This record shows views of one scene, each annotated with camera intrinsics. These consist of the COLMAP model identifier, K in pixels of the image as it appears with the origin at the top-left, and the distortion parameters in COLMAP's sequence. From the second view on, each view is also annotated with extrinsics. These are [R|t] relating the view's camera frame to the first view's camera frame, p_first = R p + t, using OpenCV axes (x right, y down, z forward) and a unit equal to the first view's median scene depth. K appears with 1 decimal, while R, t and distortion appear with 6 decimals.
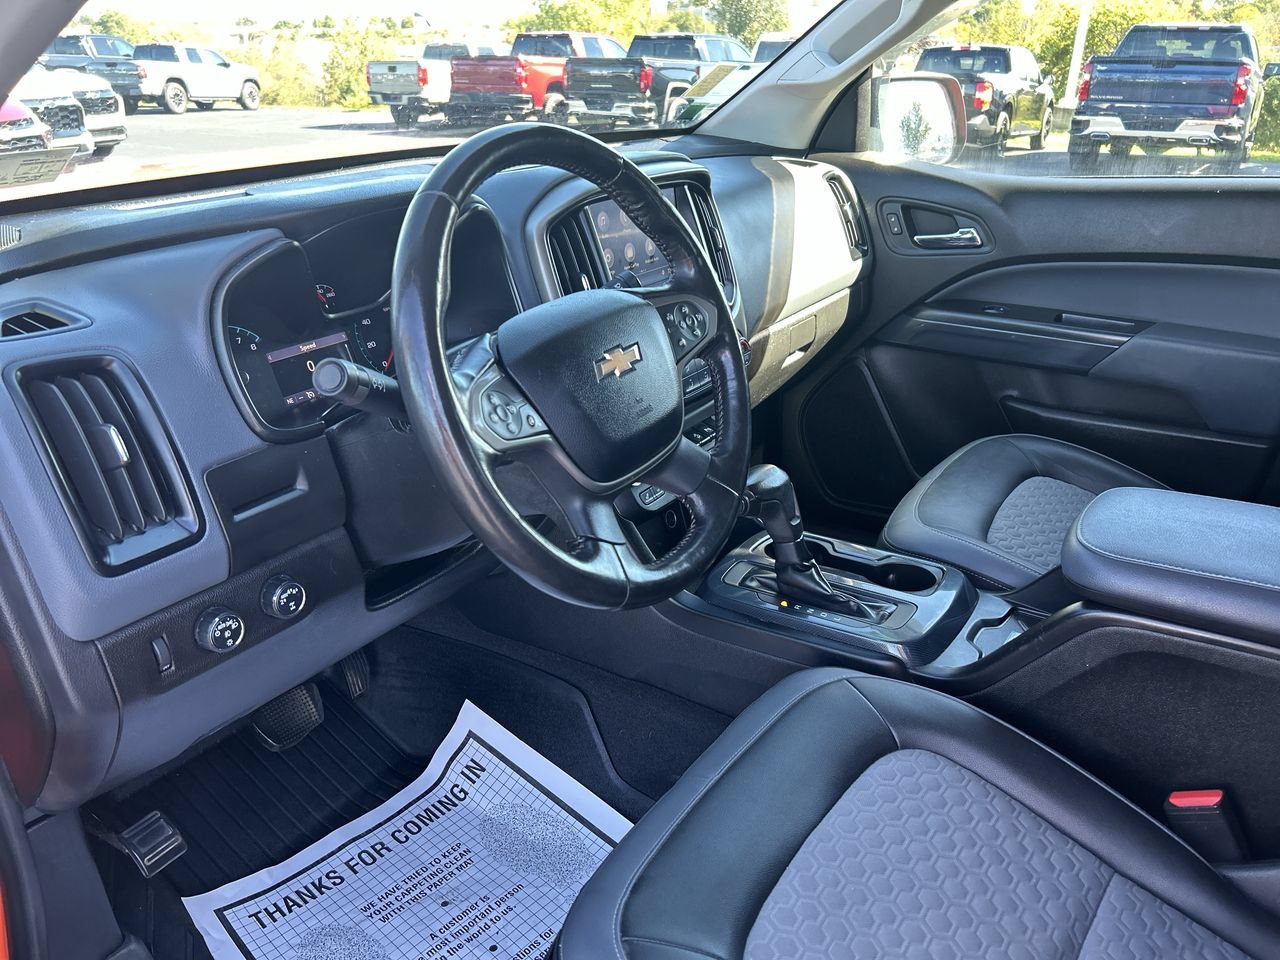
lens RADIAL K [[959.2, 0, 636.1], [0, 959.2, 494.1], [0, 0, 1]] dist [0.036044, -0.046187]
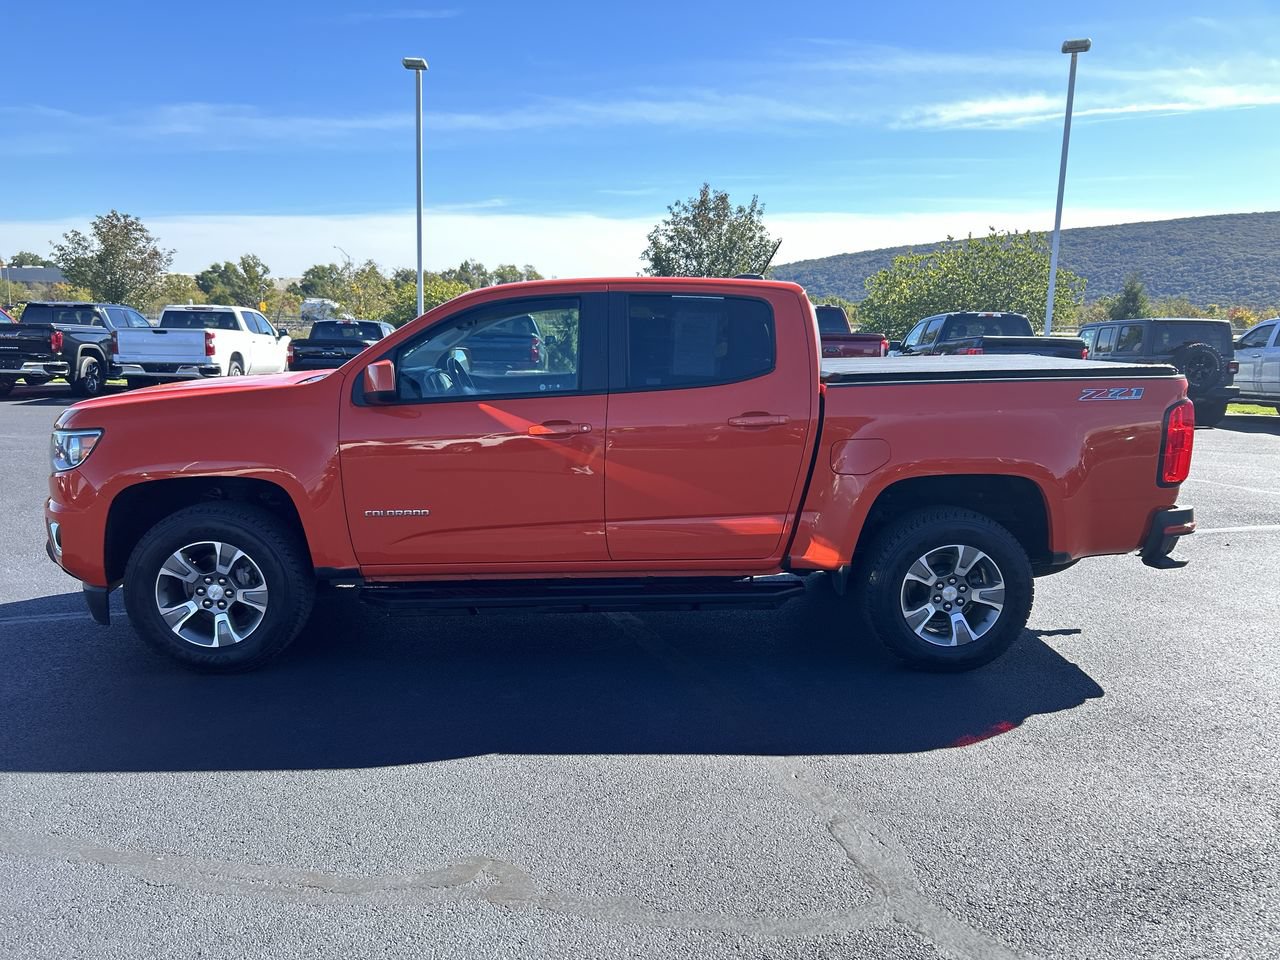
lens RADIAL K [[959.2, 0, 645.7], [0, 959.2, 486.6], [0, 0, 1]] dist [0.036044, -0.046187]
pose [[0.795552, -0.085359, 0.599842, -1.417371], [0.233391, 0.956800, -0.173385, 0.790219], [-0.559129, 0.277935, 0.781106, -1.991998]]
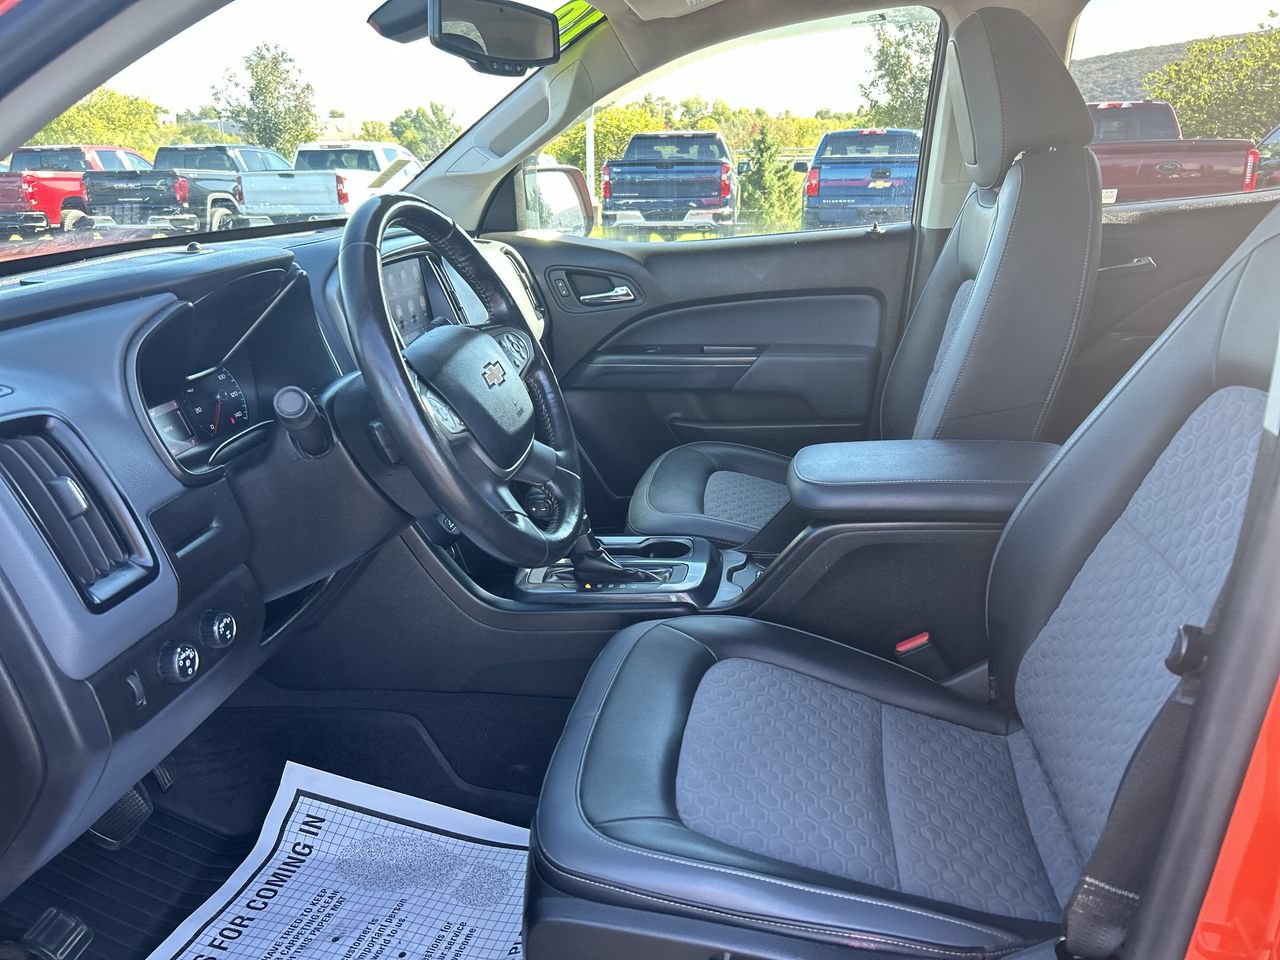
lens RADIAL K [[959.2, 0, 629.3], [0, 959.2, 502.8], [0, 0, 1]] dist [0.036044, -0.046187]
pose [[0.903197, -0.159877, 0.398339, -0.213986], [0.194980, 0.979586, -0.048933, 0.067092], [-0.382384, 0.121864, 0.915932, -0.105977]]
